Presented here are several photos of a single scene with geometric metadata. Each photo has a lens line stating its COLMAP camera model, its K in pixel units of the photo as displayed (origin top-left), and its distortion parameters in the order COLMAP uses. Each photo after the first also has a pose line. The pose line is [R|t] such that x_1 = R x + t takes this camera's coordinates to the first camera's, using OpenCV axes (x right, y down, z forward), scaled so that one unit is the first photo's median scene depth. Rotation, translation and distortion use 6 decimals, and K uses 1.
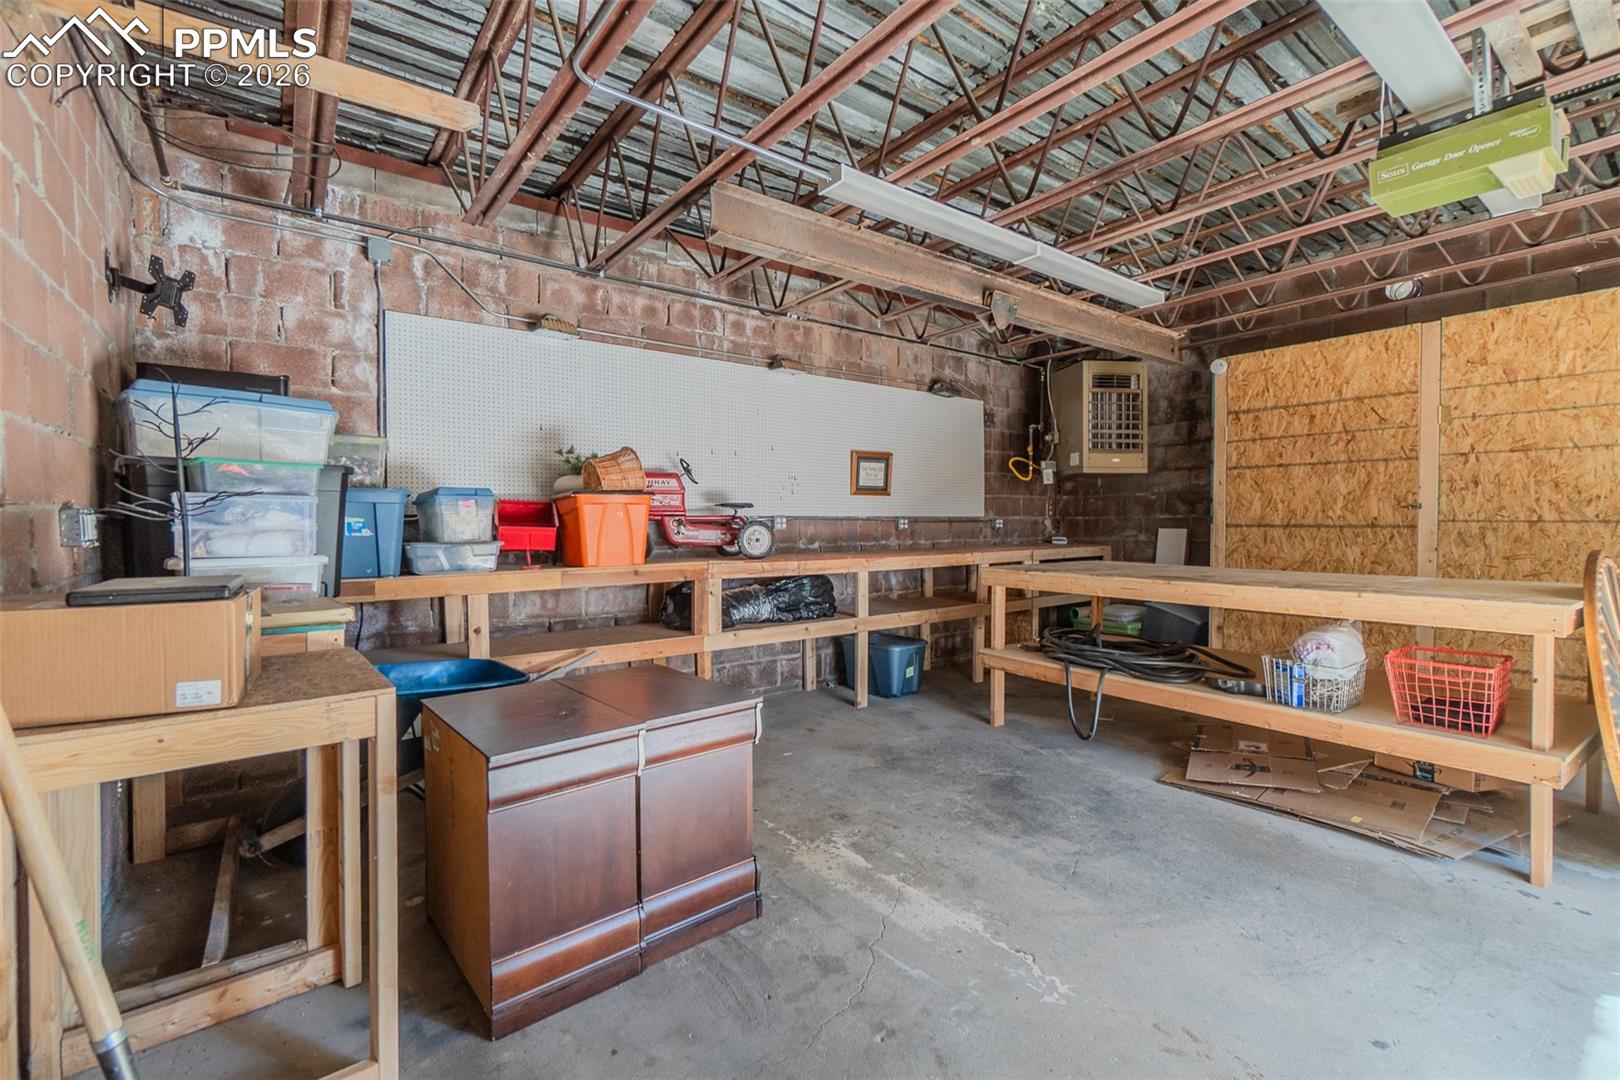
lens RADIAL K [[705.7, 0, 802.9], [0, 705.7, 527.1], [0, 0, 1]] dist [-0.000008, -0.000044]
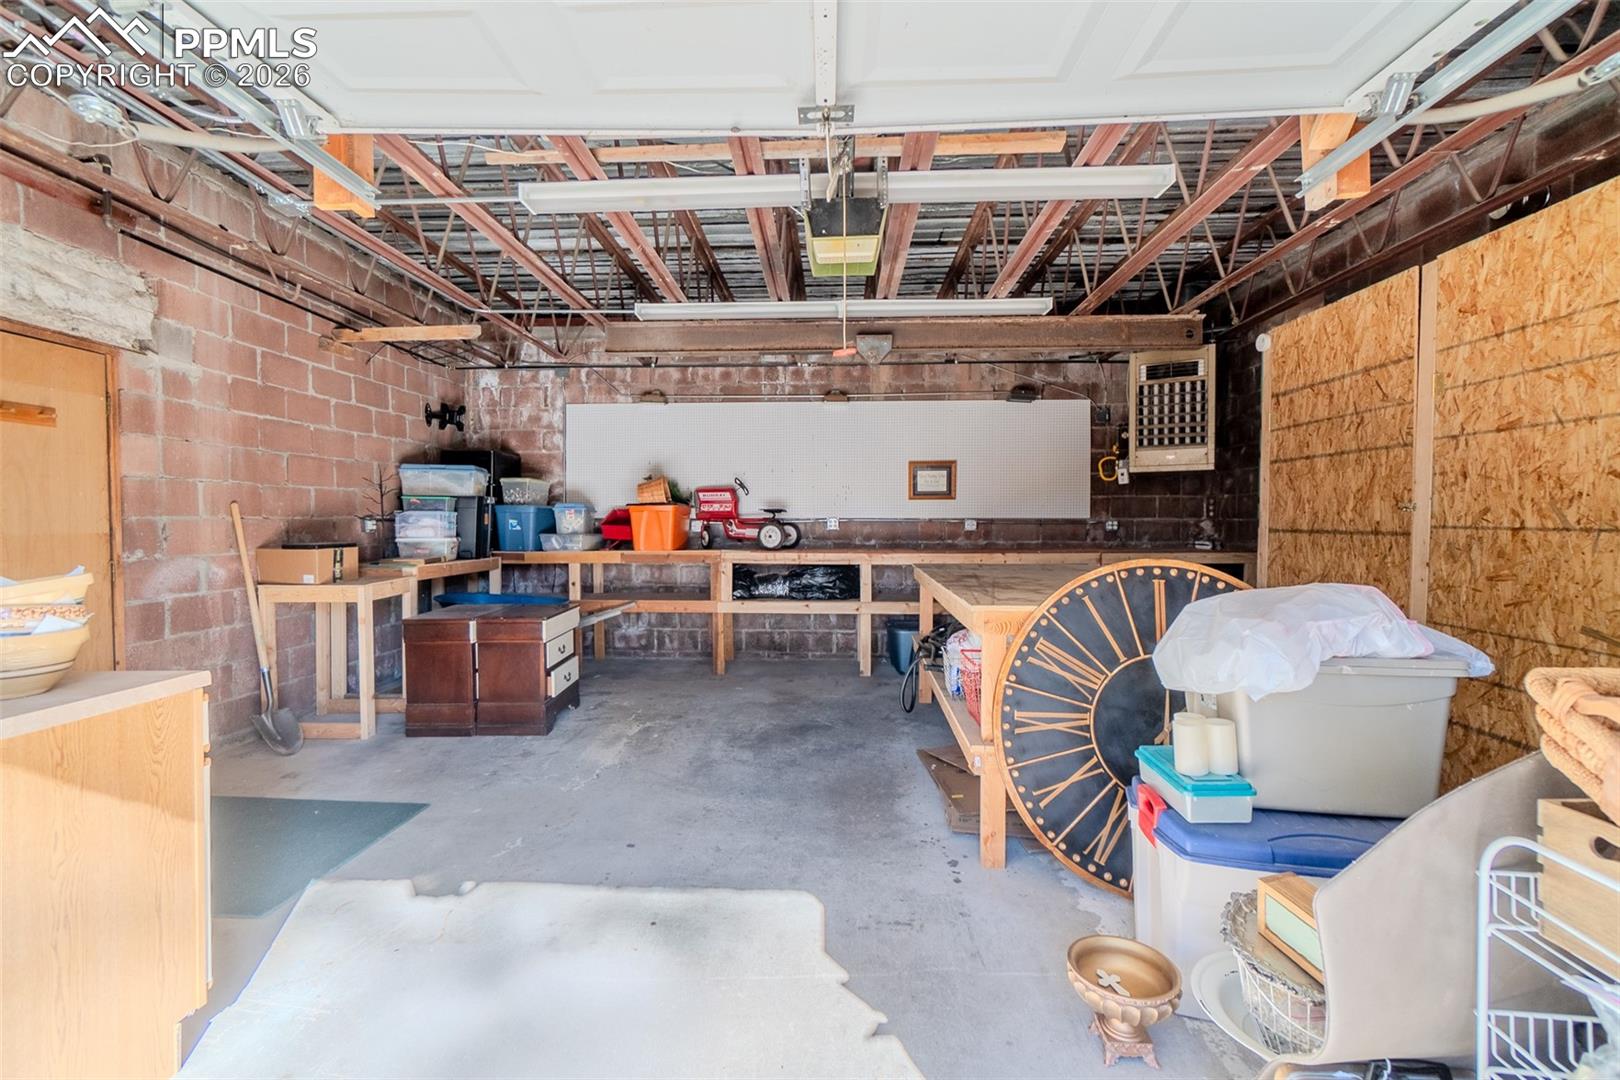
lens RADIAL K [[705.7, 0, 802.9], [0, 705.7, 527.1], [0, 0, 1]] dist [-0.000008, -0.000044]
pose [[0.773092, 0.009640, -0.634221, 0.885196], [-0.008106, 0.999953, 0.005318, -0.007286], [0.634242, 0.001029, 0.773134, -0.005325]]
